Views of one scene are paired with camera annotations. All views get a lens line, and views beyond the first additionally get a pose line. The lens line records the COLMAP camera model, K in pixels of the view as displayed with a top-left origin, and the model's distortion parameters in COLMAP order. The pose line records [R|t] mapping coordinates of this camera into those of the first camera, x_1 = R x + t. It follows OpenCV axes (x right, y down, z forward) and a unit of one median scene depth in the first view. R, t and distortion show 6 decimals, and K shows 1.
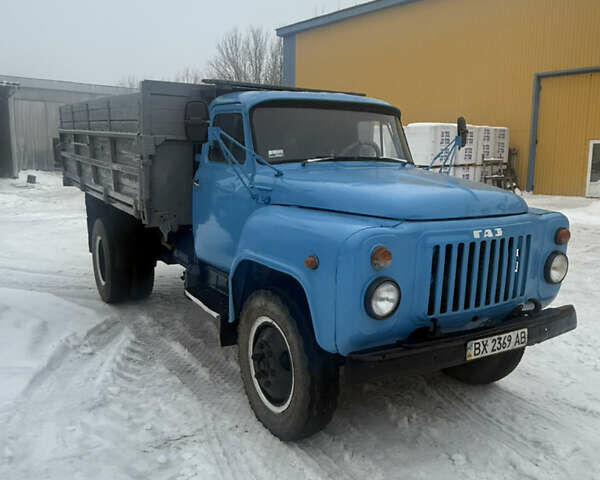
lens RADIAL K [[541.5, 0, 300.5], [0, 541.5, 243.3], [0, 0, 1]] dist [-0.002065, -0.000296]
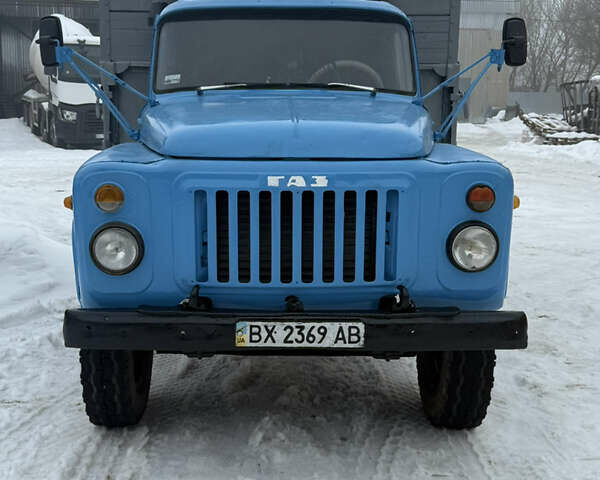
lens RADIAL K [[814.3, 0, 299.2], [0, 814.3, 240.9], [0, 0, 1]] dist [0.164760, 0.000000]
pose [[0.864661, 0.076700, -0.496465, 0.832769], [-0.073935, 0.996943, 0.025253, 0.031113], [0.496885, 0.014871, 0.867689, 0.047857]]
